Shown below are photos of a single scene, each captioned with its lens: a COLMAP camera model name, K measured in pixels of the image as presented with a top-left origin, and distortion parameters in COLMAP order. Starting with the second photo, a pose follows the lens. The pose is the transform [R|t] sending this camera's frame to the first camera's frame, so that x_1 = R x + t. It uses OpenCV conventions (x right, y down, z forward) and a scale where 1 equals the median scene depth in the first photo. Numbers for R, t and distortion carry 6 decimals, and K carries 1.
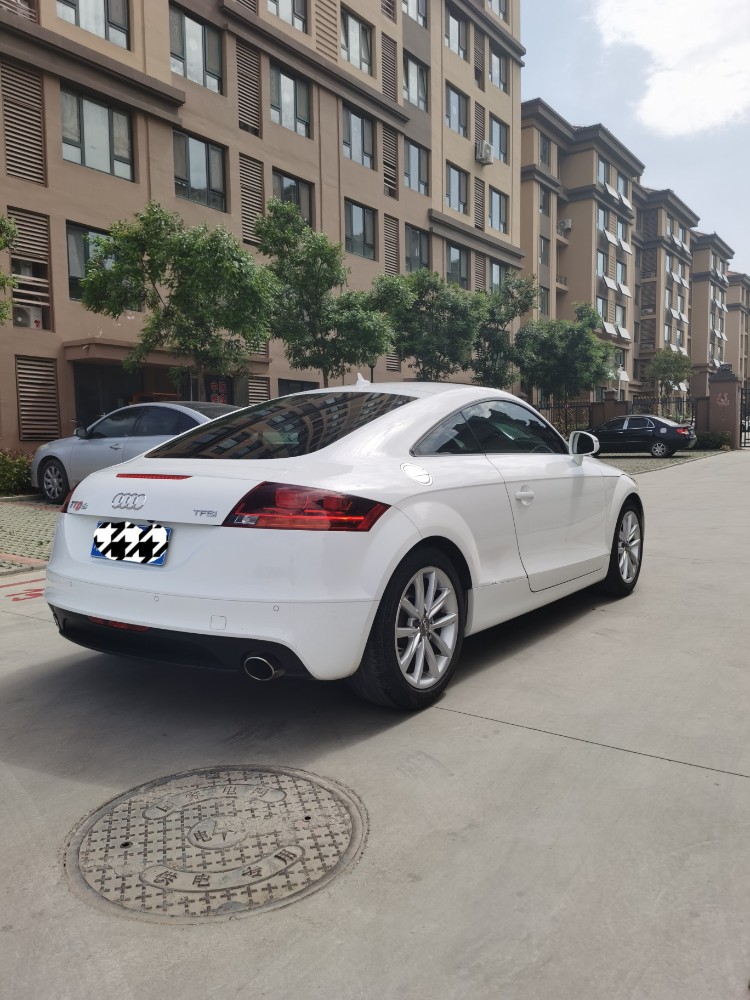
lens RADIAL K [[767.9, 0, 375.0], [0, 767.9, 500.0], [0, 0, 1]] dist [0.075407, -0.109976]
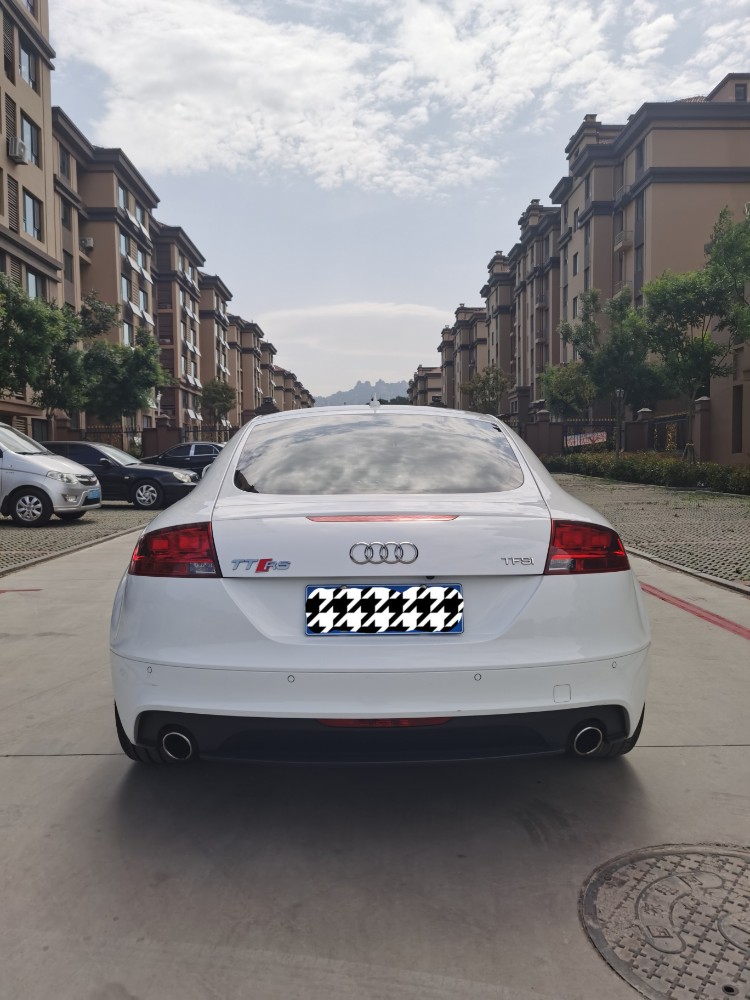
lens RADIAL K [[767.9, 0, 375.0], [0, 767.9, 500.0], [0, 0, 1]] dist [0.075407, -0.109976]
pose [[0.804795, -0.025965, 0.592985, -0.050180], [0.045712, 0.998787, -0.018306, -0.002379], [-0.591790, 0.041839, 0.805005, 0.026804]]
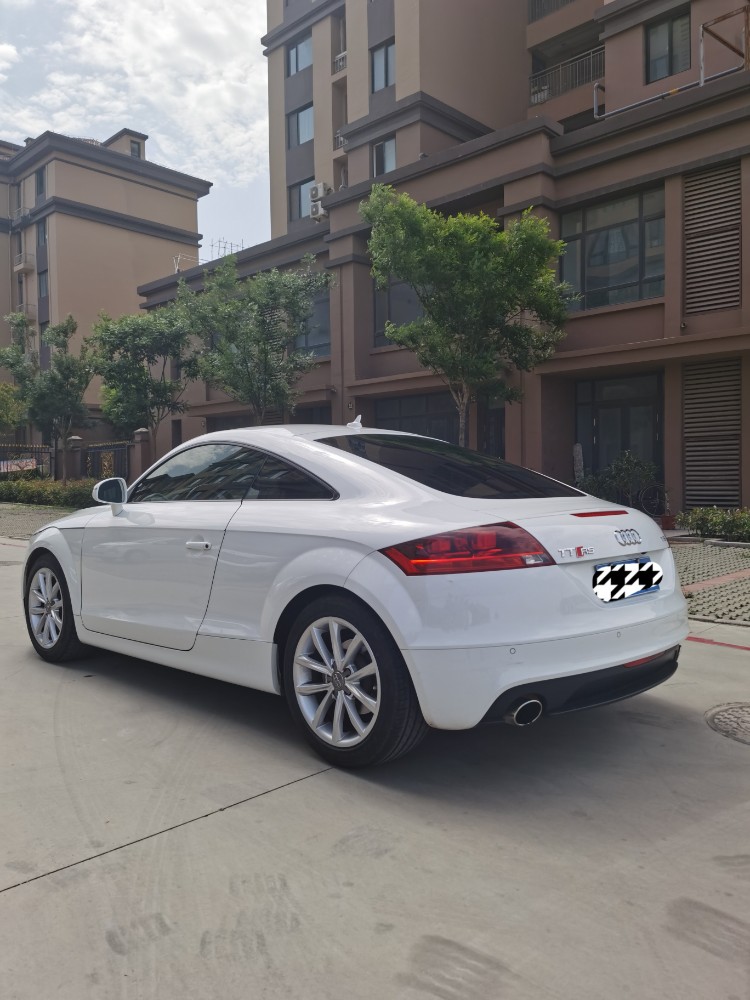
lens RADIAL K [[767.9, 0, 375.0], [0, 767.9, 500.0], [0, 0, 1]] dist [0.075407, -0.109976]
pose [[0.152575, -0.011301, 0.988227, -0.090753], [0.085987, 0.996294, -0.001882, -0.004921], [-0.984544, 0.085262, 0.152982, 0.076953]]
